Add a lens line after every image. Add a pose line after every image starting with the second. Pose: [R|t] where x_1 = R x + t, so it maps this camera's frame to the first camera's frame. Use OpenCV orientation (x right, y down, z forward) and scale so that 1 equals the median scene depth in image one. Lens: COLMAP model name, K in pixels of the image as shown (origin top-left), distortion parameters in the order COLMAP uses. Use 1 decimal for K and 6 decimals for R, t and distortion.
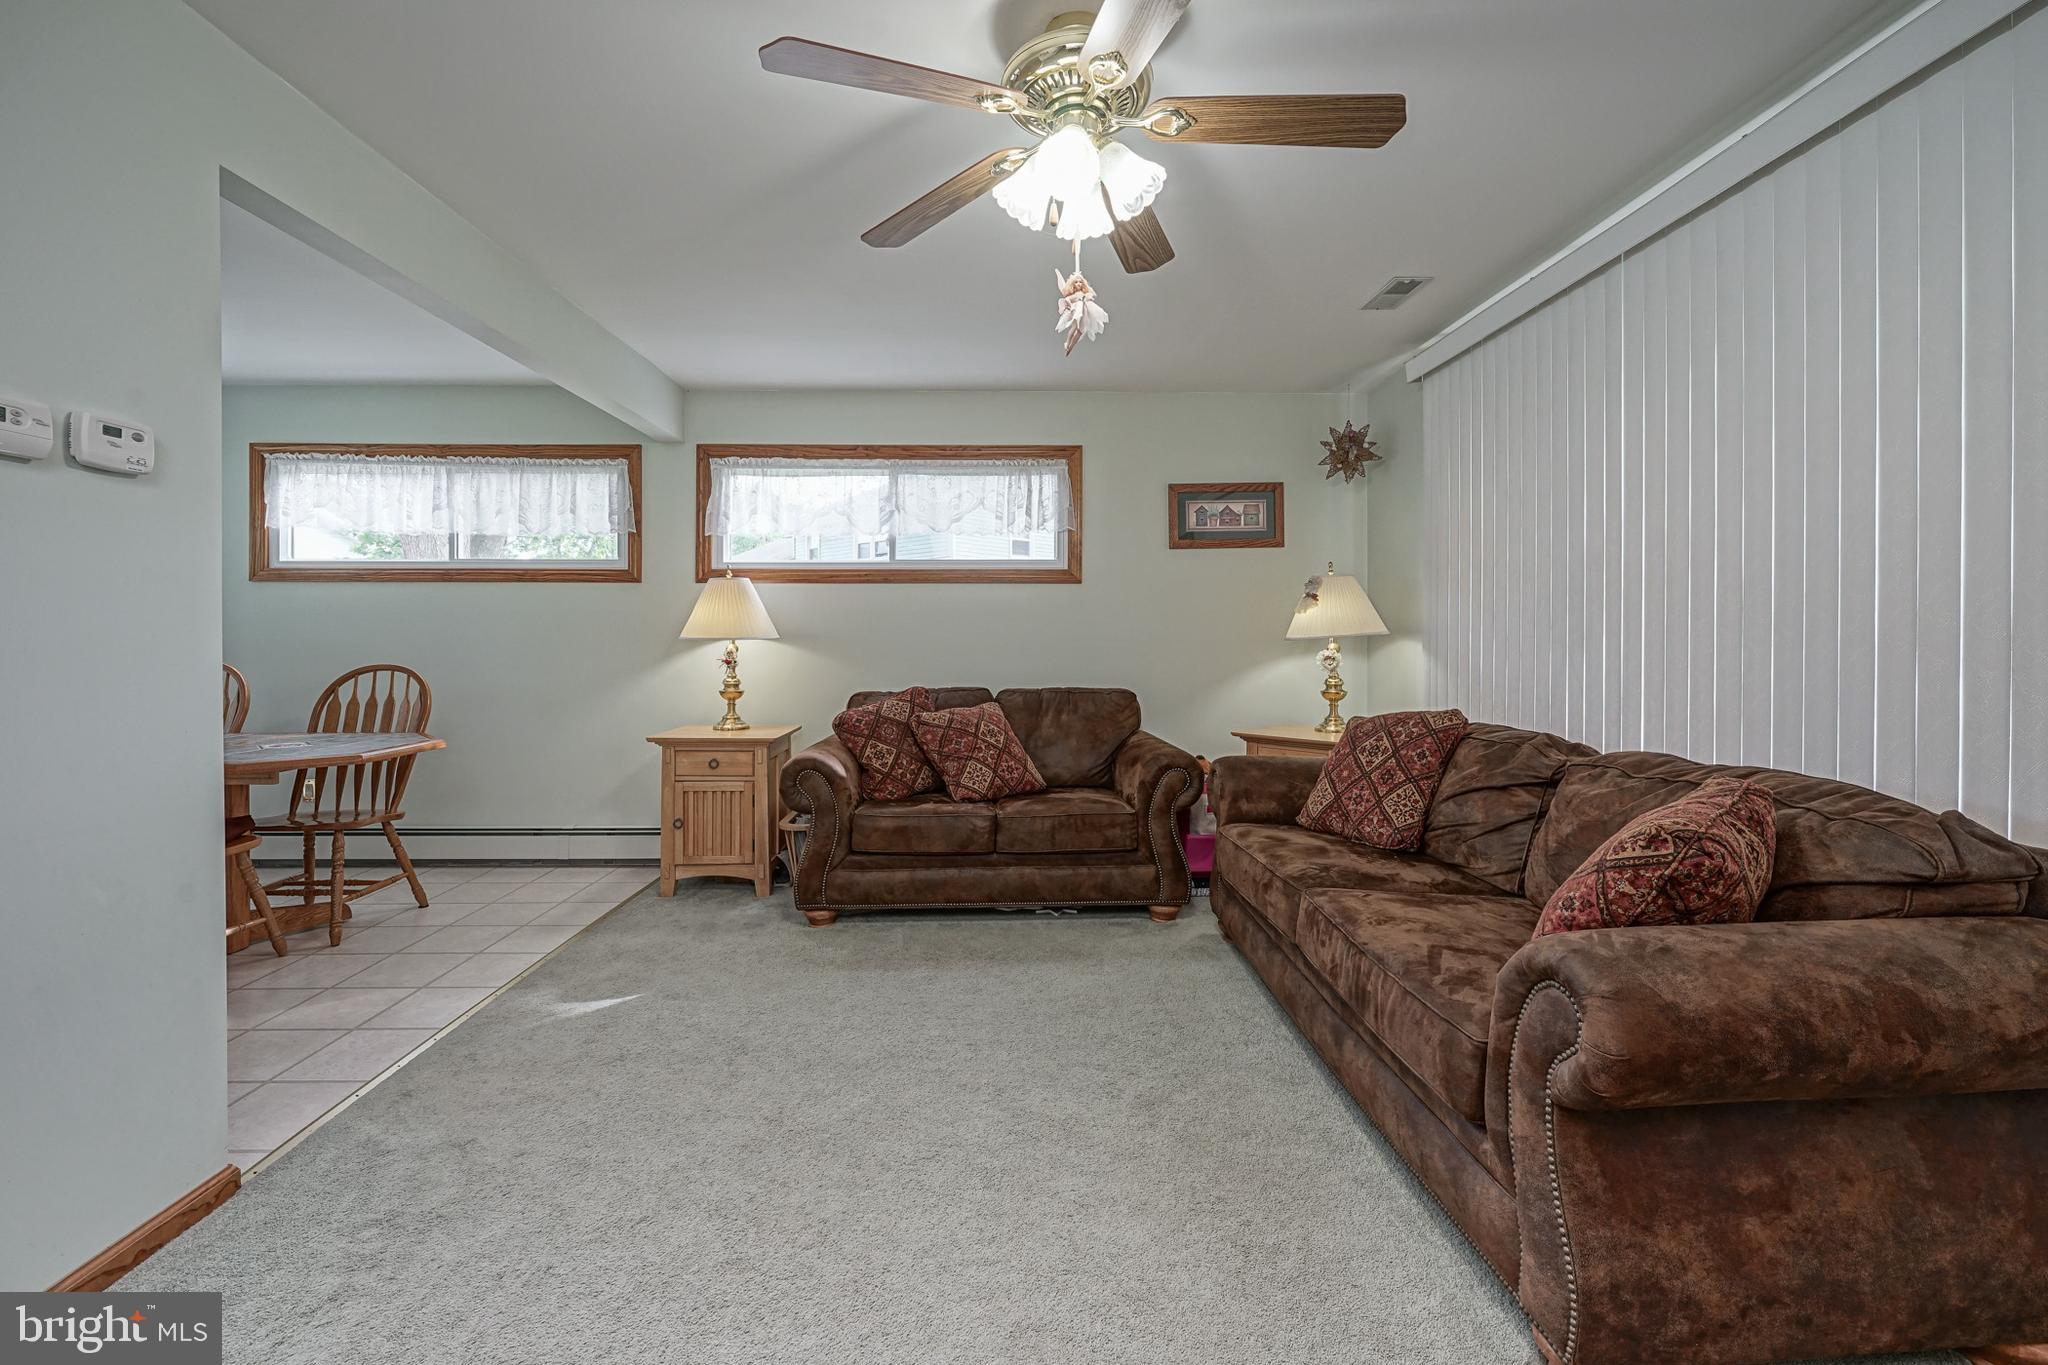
lens RADIAL K [[970.2, 0, 1053.6], [0, 970.2, 636.5], [0, 0, 1]] dist [-0.001634, -0.000002]
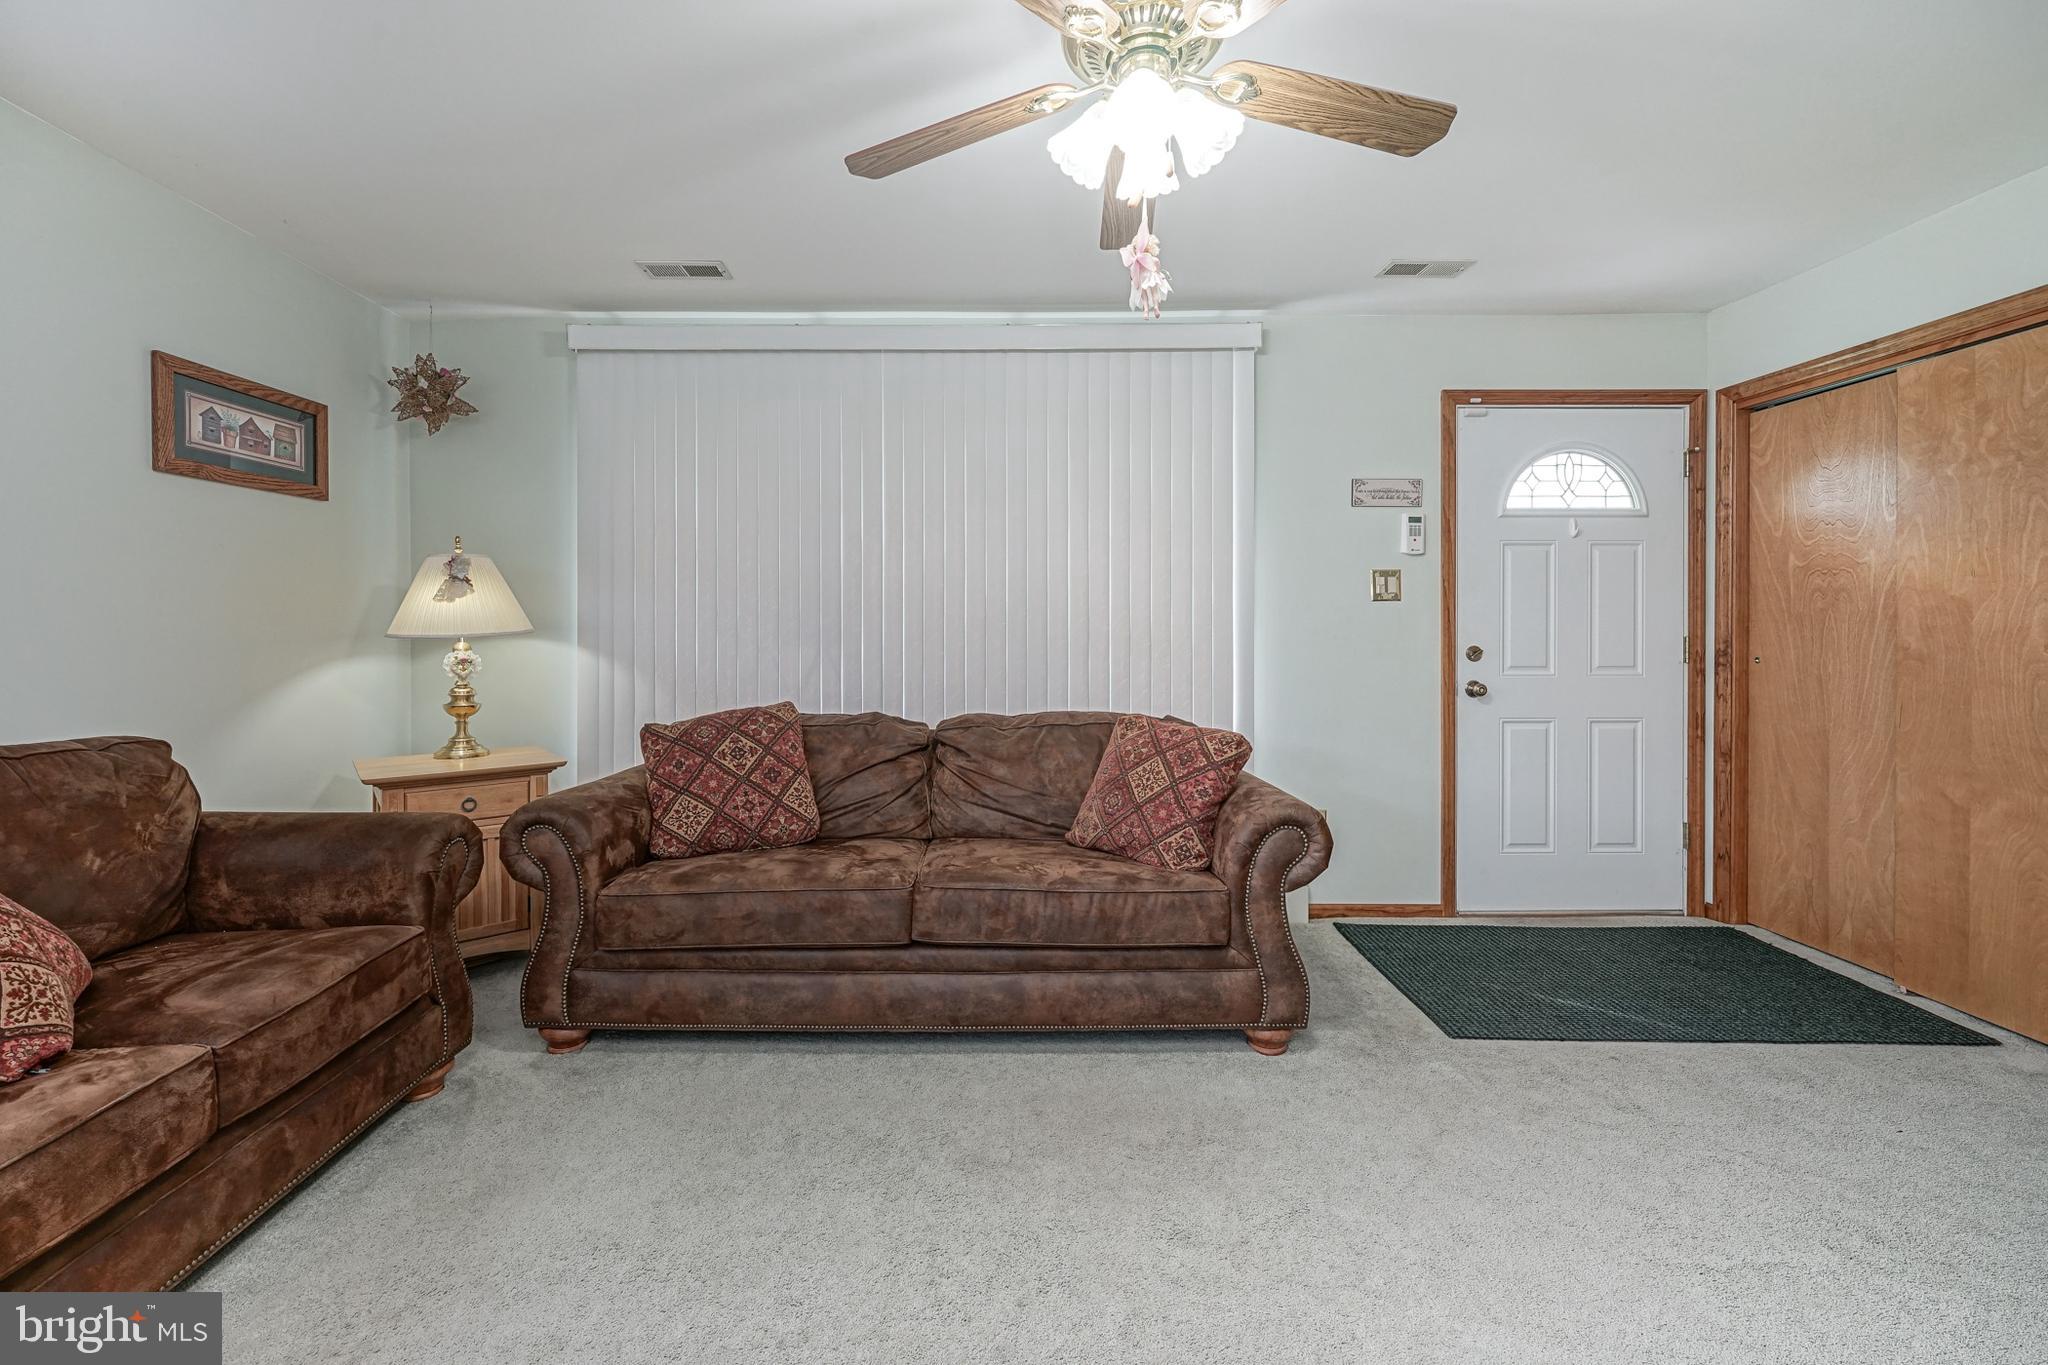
lens RADIAL K [[829.7, 0, 970.5], [0, 829.7, 639.5], [0, 0, 1]] dist [-0.002019, 0.000471]
pose [[0.016981, -0.003735, 0.999849, -0.436208], [-0.001140, 0.999992, 0.003755, 0.002303], [-0.999855, -0.001204, 0.016977, 0.700683]]
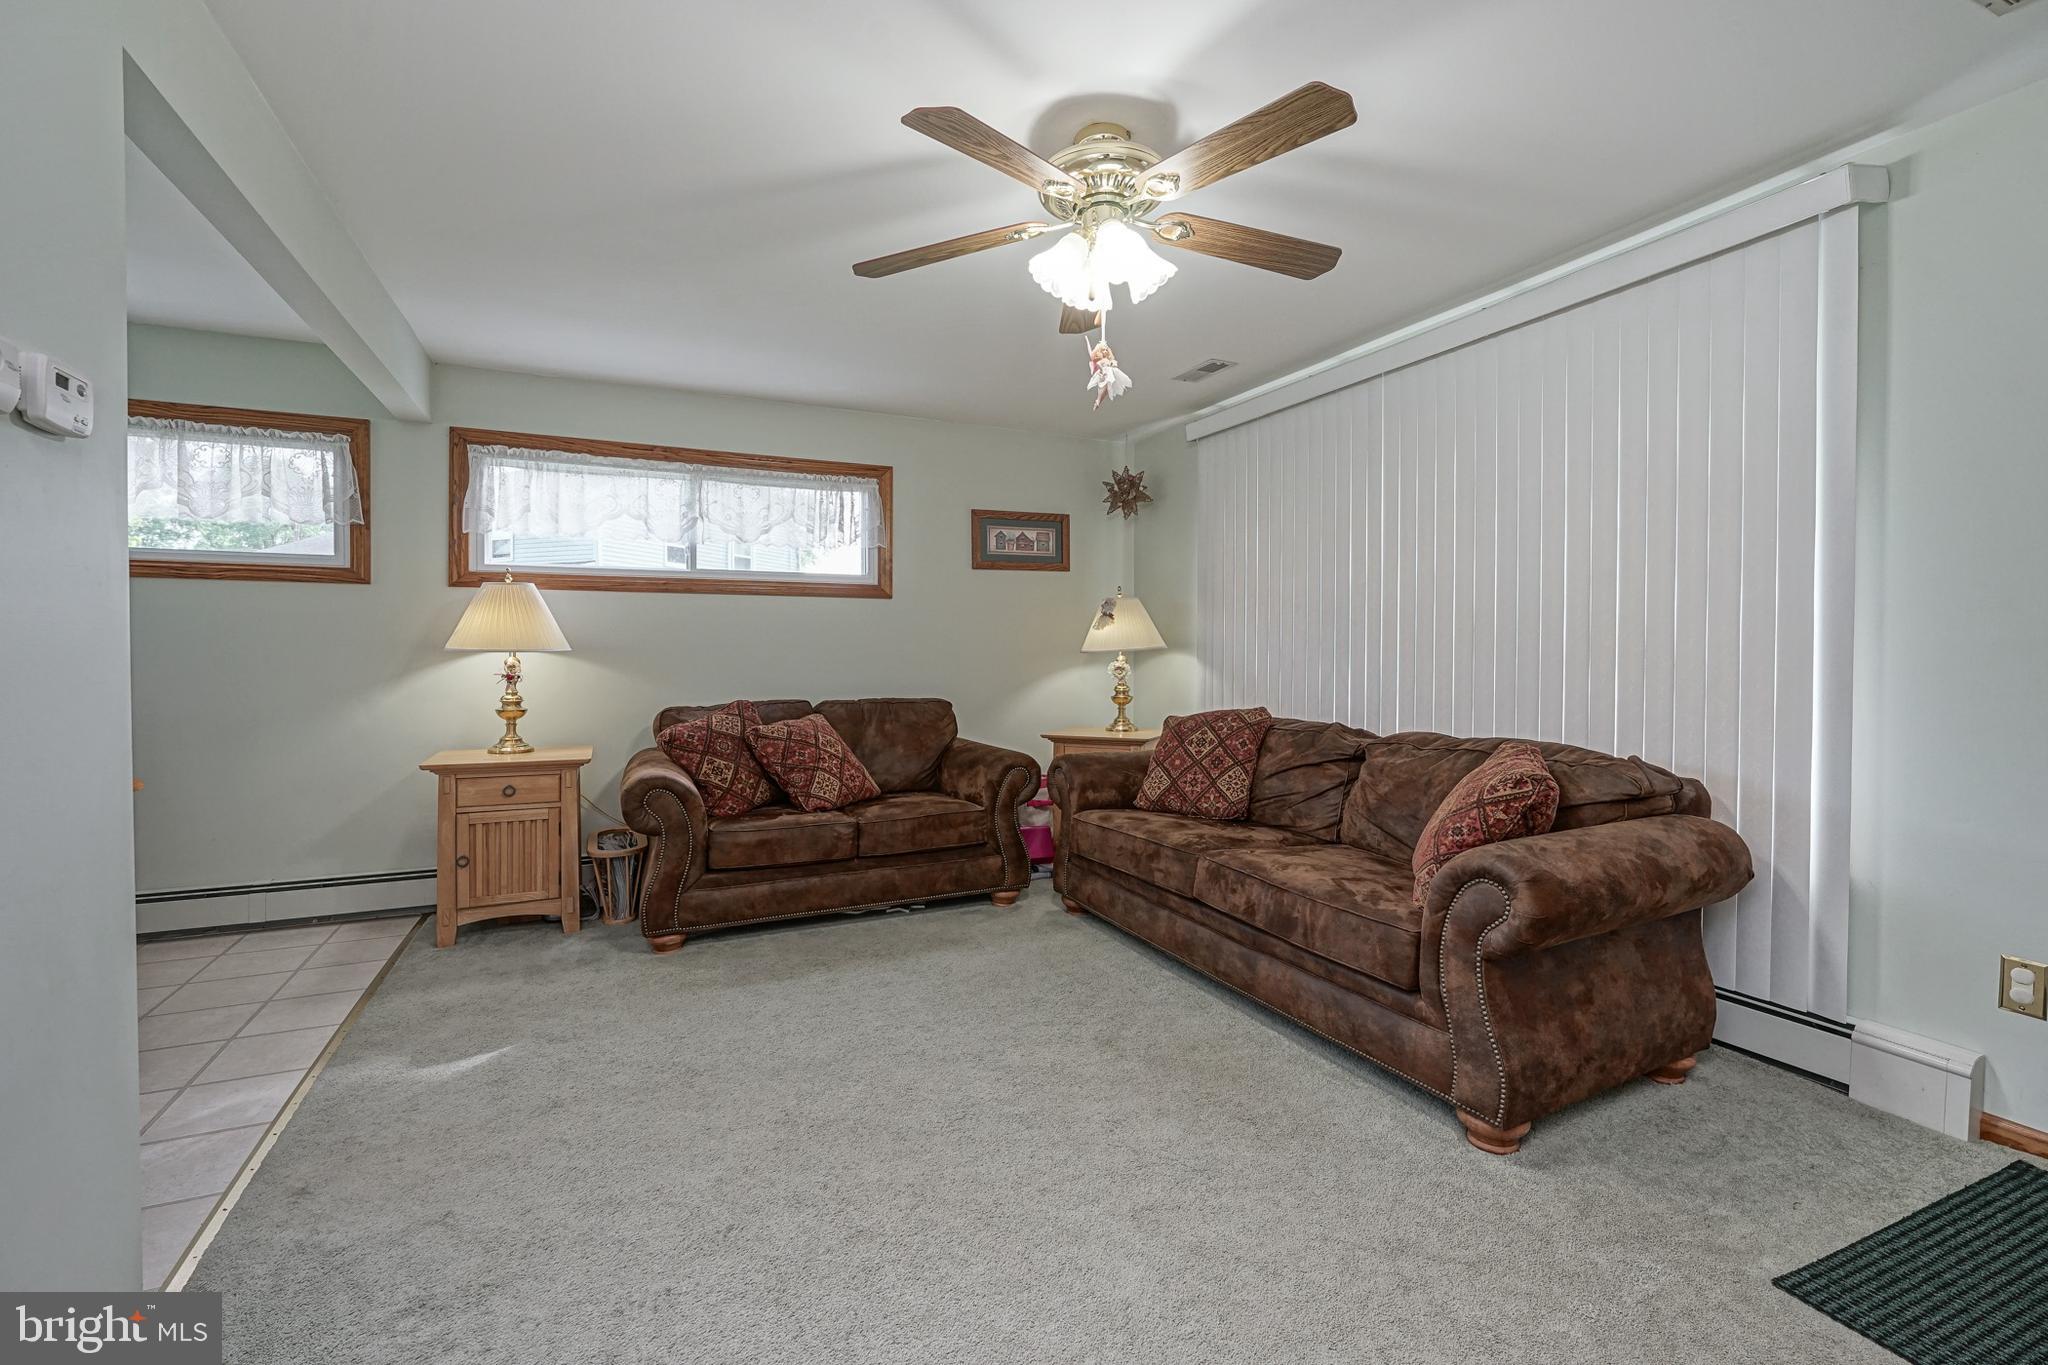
lens RADIAL K [[940.9, 0, 1114.4], [0, 940.9, 659.8], [0, 0, 1]] dist [-0.002827, 0.000313]
pose [[0.898461, -0.002331, 0.439047, -0.261407], [-0.002083, 0.999952, 0.009570, 0.001294], [-0.439048, -0.009513, 0.898413, -0.023290]]
